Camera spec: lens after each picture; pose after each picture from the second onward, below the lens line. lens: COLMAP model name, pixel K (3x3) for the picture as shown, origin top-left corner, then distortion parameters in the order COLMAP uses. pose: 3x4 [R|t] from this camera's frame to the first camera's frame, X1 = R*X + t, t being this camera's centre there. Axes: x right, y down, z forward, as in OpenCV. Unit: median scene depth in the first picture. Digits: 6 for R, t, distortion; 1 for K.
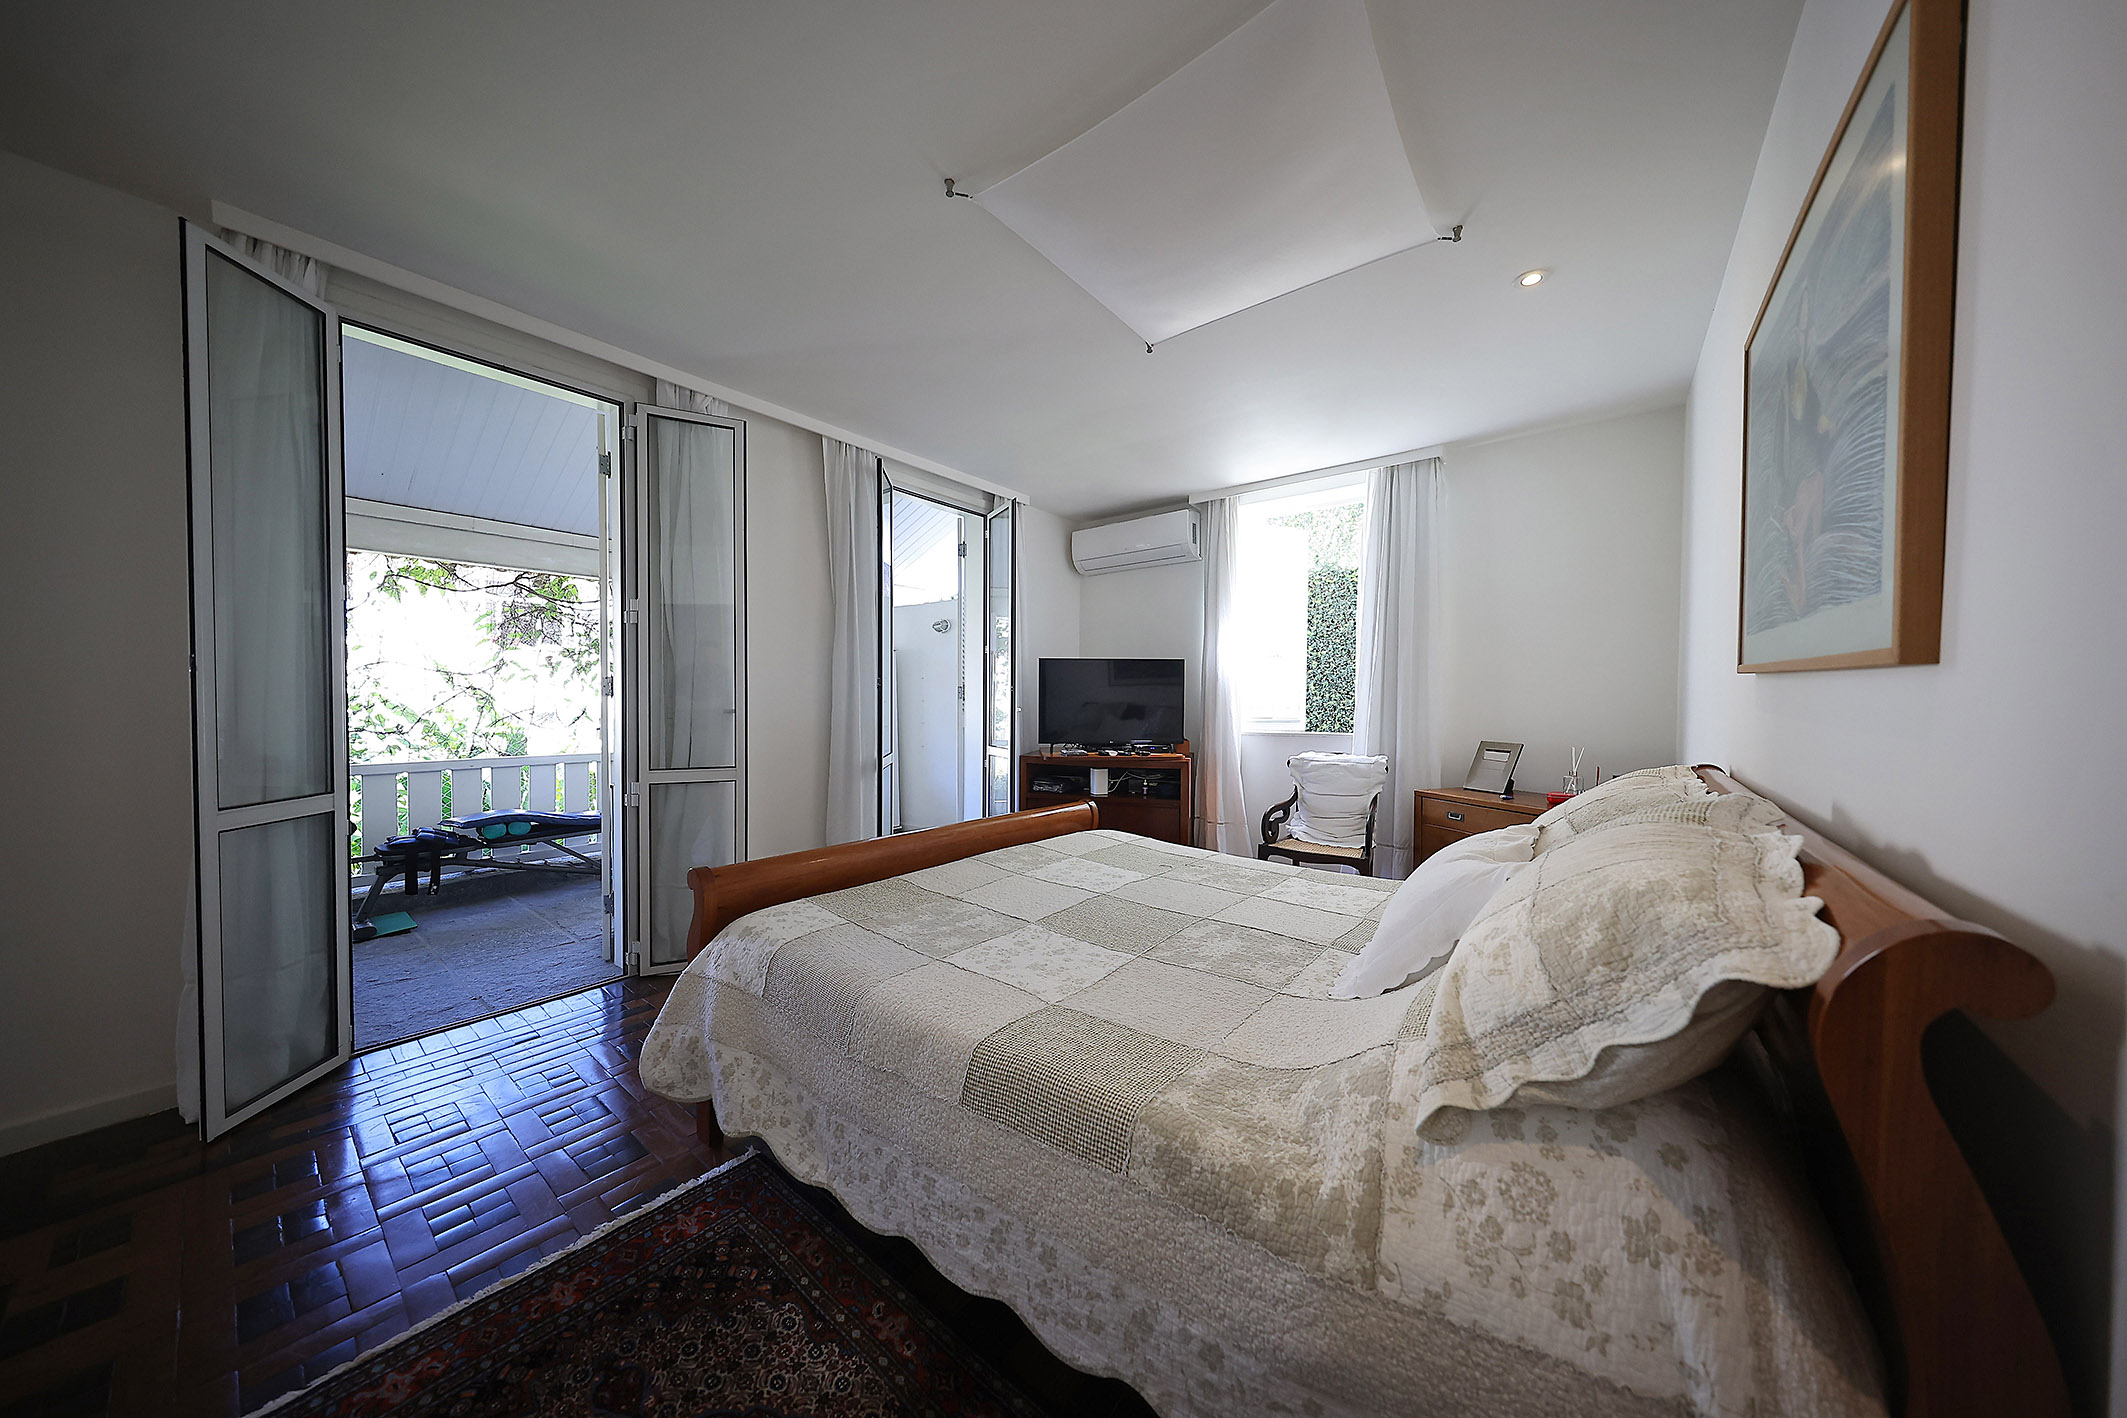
lens RADIAL K [[662.7, 0, 1057.5], [0, 662.7, 702.2], [0, 0, 1]] dist [0.008127, 0.000017]
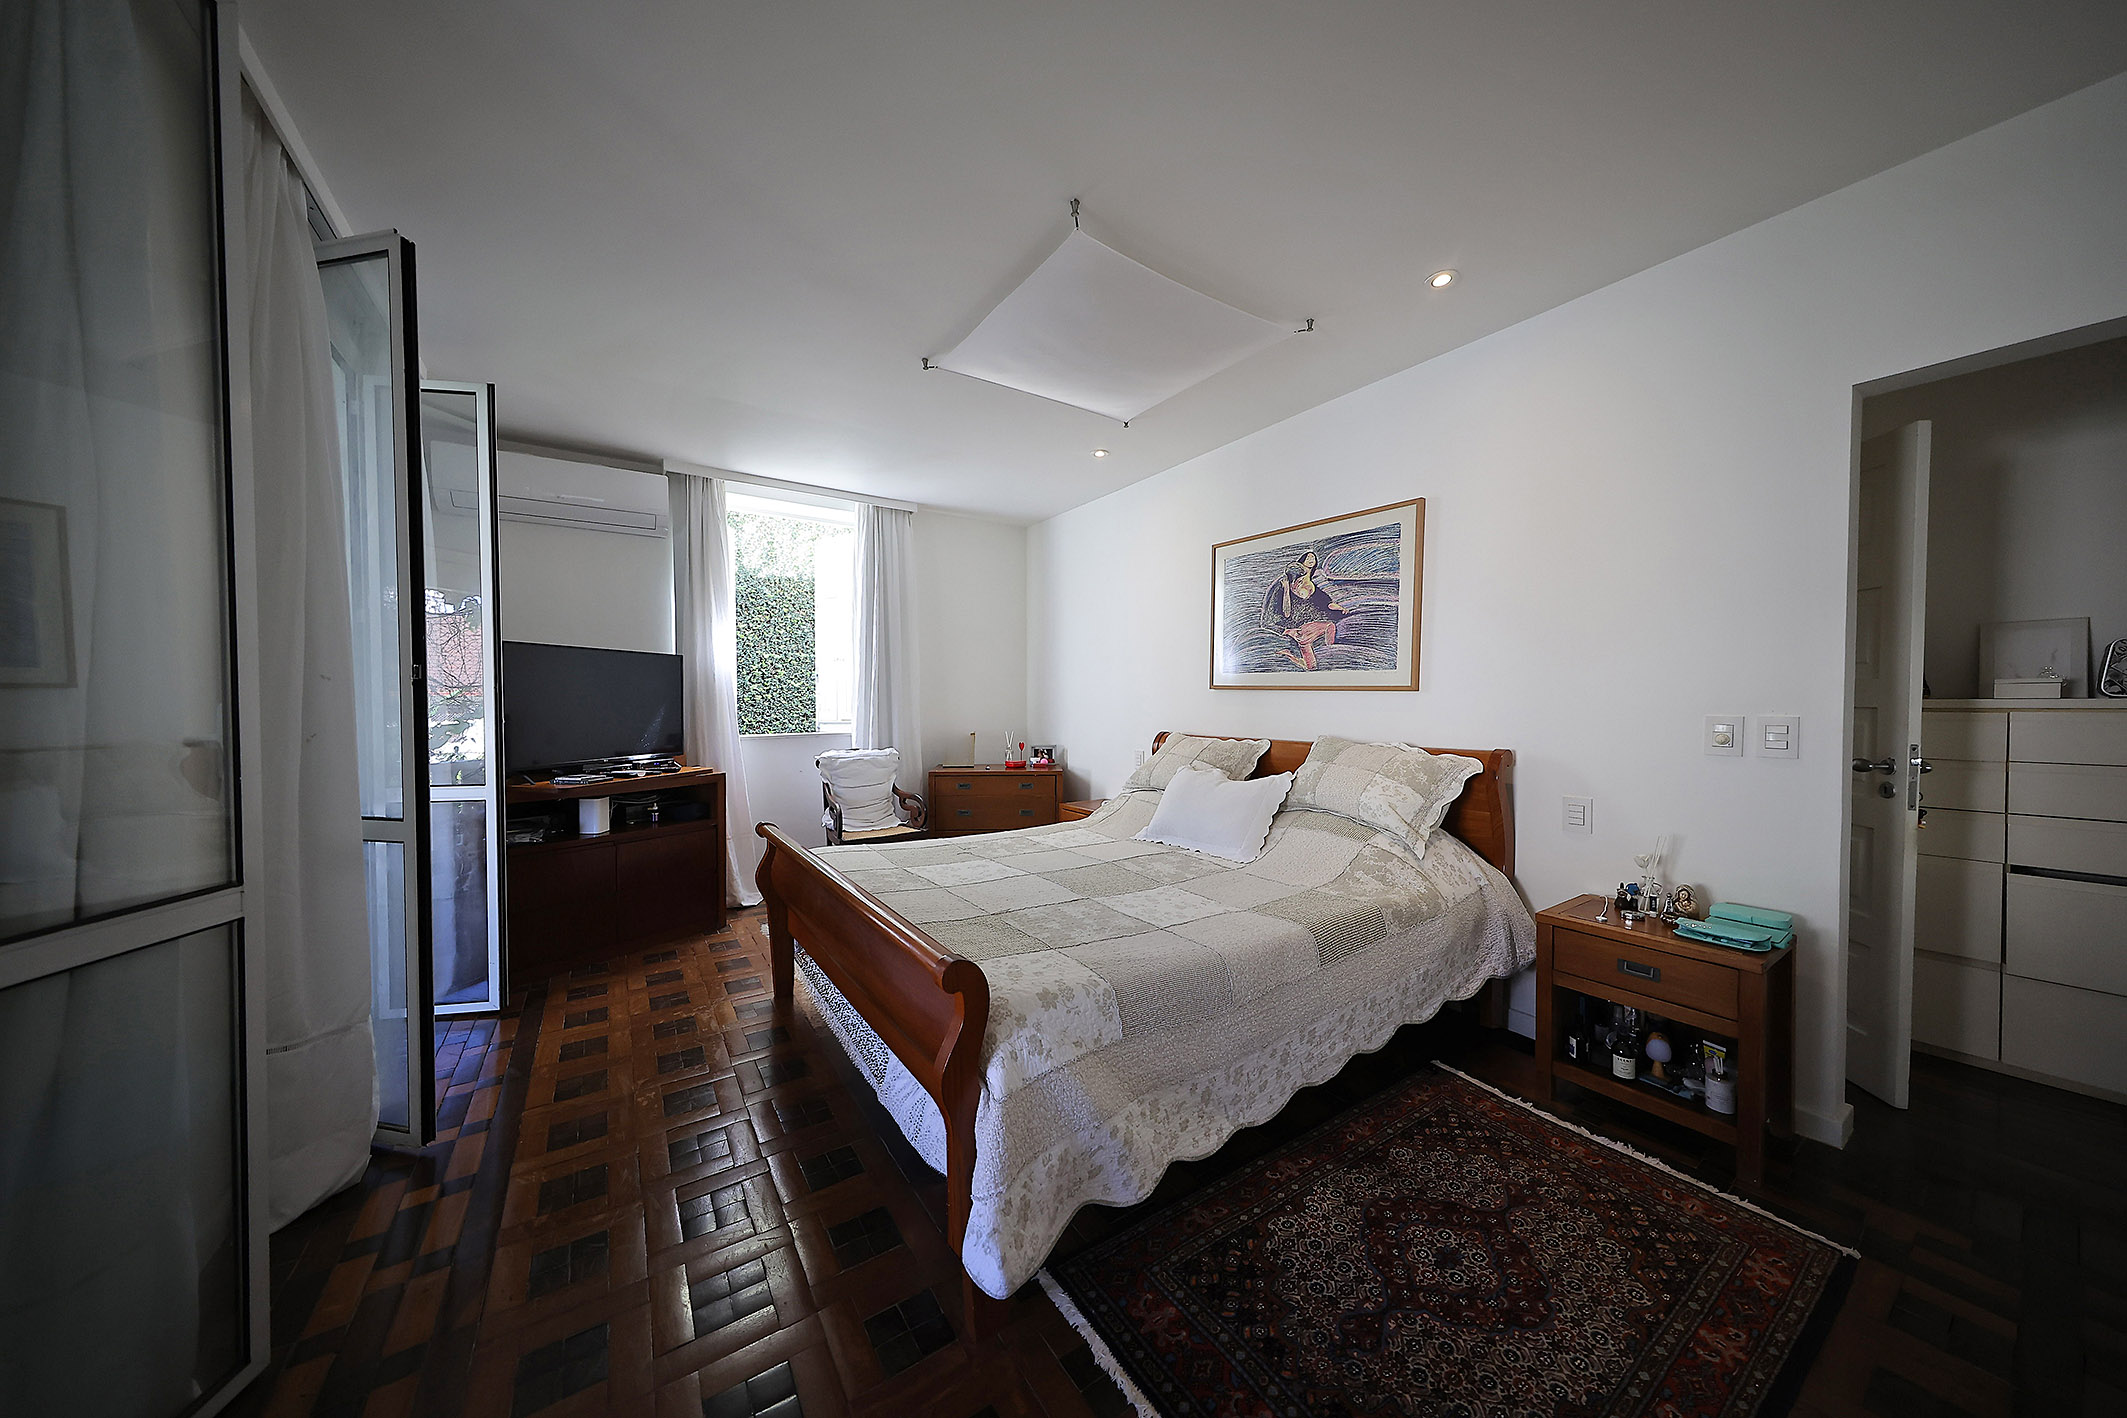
lens RADIAL K [[647.6, 0, 1063.5], [0, 647.6, 709.0], [0, 0, 1]] dist [-0.000174, 0.000003]
pose [[0.328056, -0.013130, 0.944567, -1.529467], [0.007587, 0.999908, 0.011265, -0.004471], [-0.944628, 0.003471, 0.328126, 0.945736]]
